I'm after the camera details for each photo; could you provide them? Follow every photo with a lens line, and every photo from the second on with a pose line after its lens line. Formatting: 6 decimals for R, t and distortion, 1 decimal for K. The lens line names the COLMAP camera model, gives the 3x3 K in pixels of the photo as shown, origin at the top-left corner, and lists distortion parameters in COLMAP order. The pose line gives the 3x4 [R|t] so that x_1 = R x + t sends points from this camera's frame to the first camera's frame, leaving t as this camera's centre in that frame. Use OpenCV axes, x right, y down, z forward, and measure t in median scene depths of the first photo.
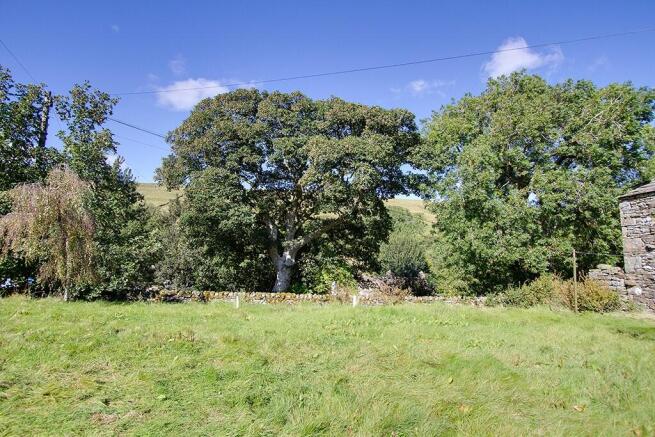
lens RADIAL K [[397.5, 0, 327.5], [0, 397.5, 218.5], [0, 0, 1]] dist [0.003265, 0.000211]
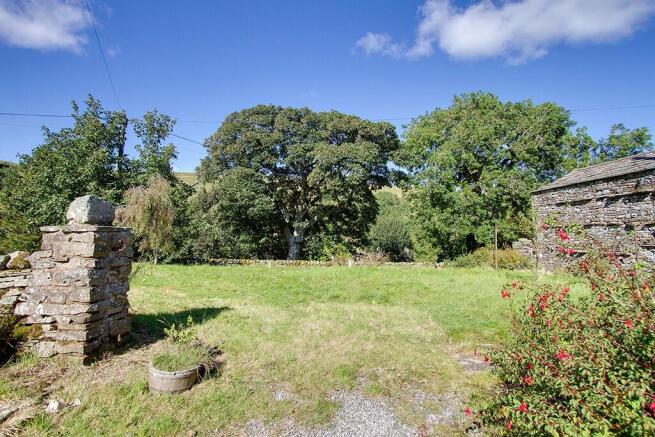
lens RADIAL K [[401.0, 0, 307.3], [0, 401.0, 233.4], [0, 0, 1]] dist [0.001318, -0.000089]
pose [[0.999108, -0.003571, -0.042066, -0.016177], [0.007053, 0.996533, 0.082903, -0.019375], [0.041624, -0.083126, 0.995669, -0.340618]]
